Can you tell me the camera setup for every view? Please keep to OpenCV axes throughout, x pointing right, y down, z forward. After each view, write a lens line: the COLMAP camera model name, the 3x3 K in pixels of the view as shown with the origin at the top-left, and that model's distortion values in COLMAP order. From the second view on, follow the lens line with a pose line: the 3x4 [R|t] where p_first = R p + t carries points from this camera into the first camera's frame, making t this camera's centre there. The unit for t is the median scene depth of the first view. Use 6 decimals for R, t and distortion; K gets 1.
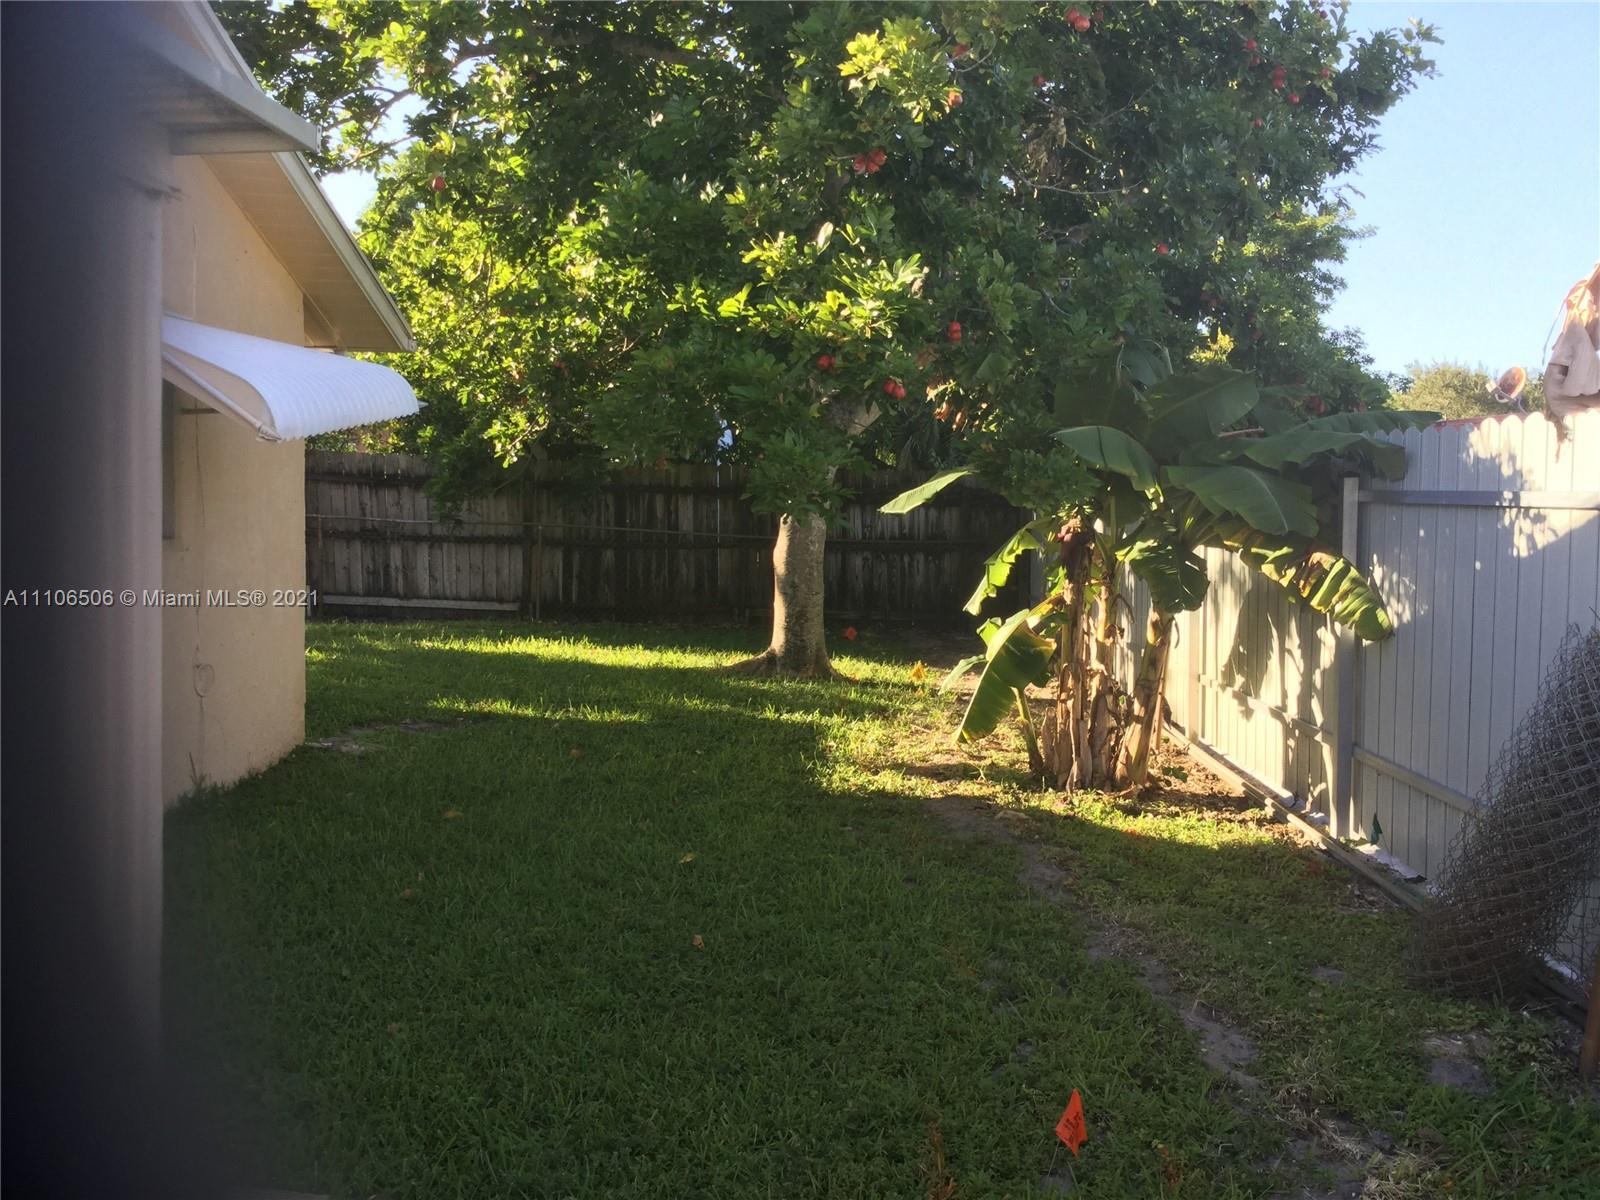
lens RADIAL K [[1435.9, 0, 800.0], [0, 1435.9, 600.0], [0, 0, 1]] dist [0.006602, -0.009560]
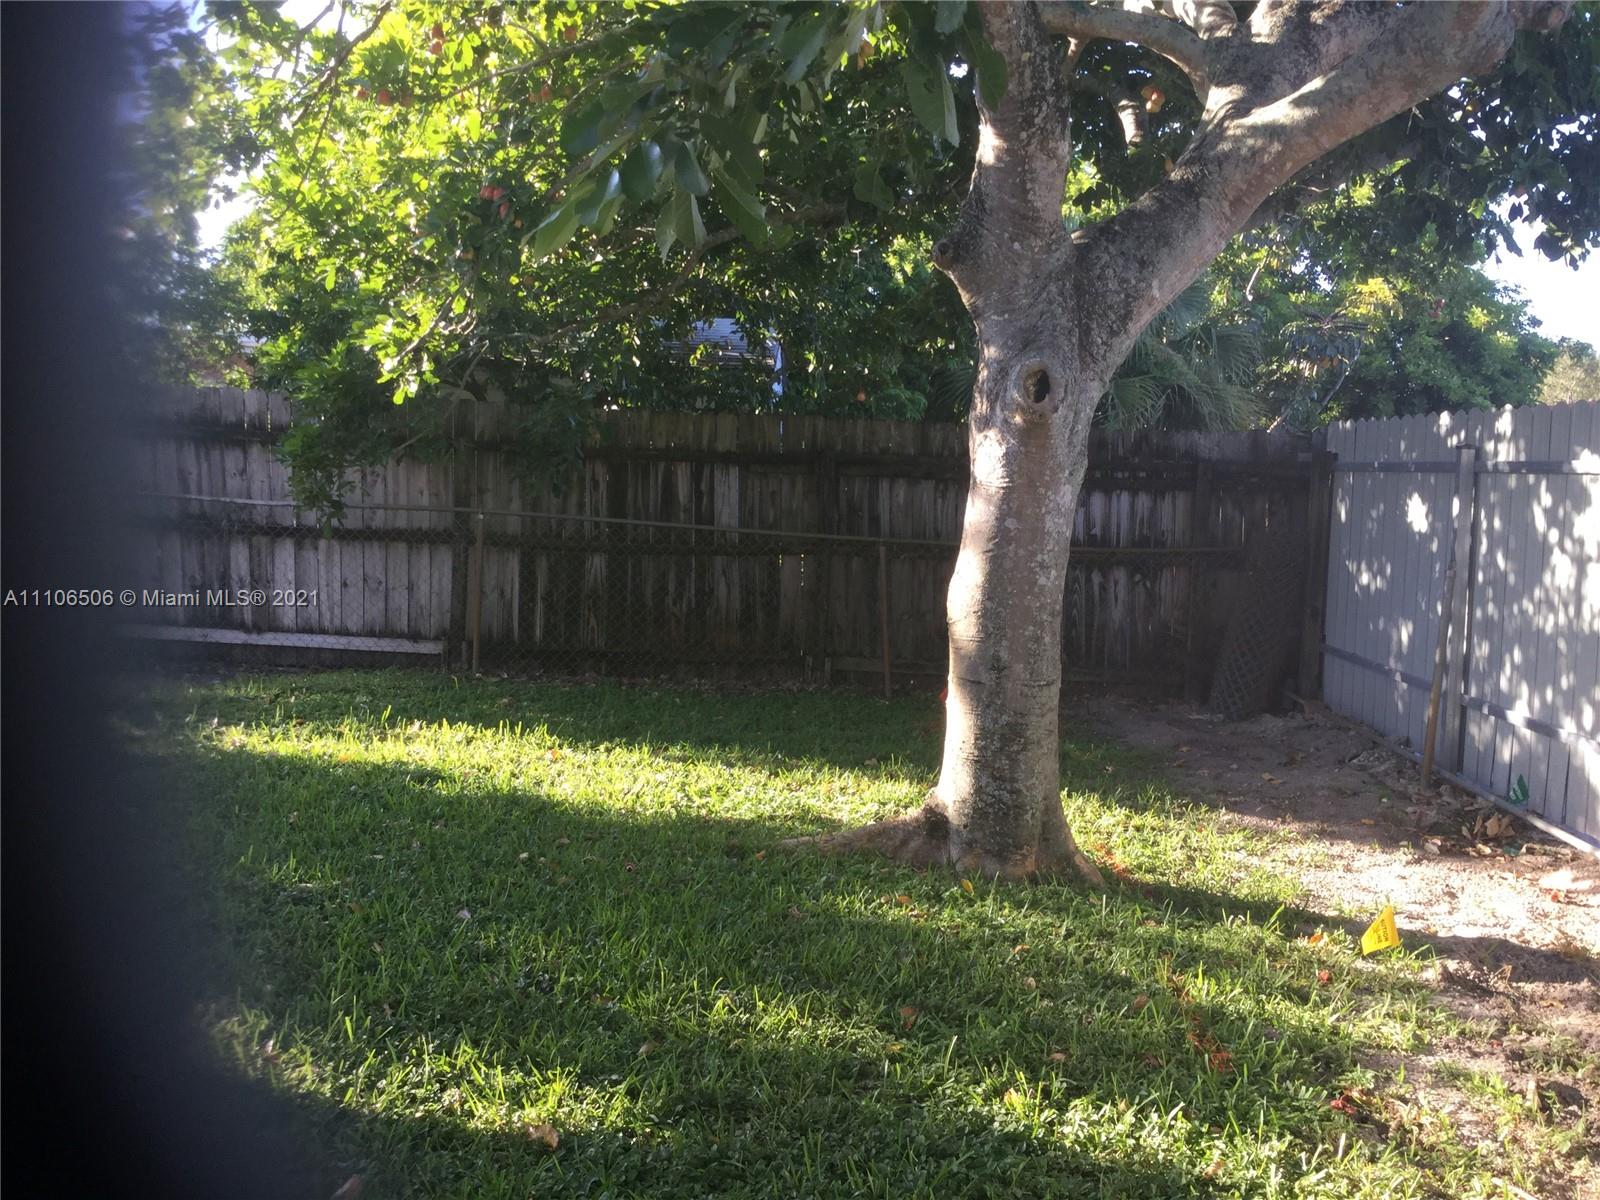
lens RADIAL K [[1435.9, 0, 800.0], [0, 1435.9, 600.0], [0, 0, 1]] dist [0.006602, -0.009560]
pose [[0.999818, 0.016399, -0.009736, -0.042918], [-0.016303, 0.999819, 0.009854, -0.023679], [0.009896, -0.009693, 0.999904, 0.406636]]
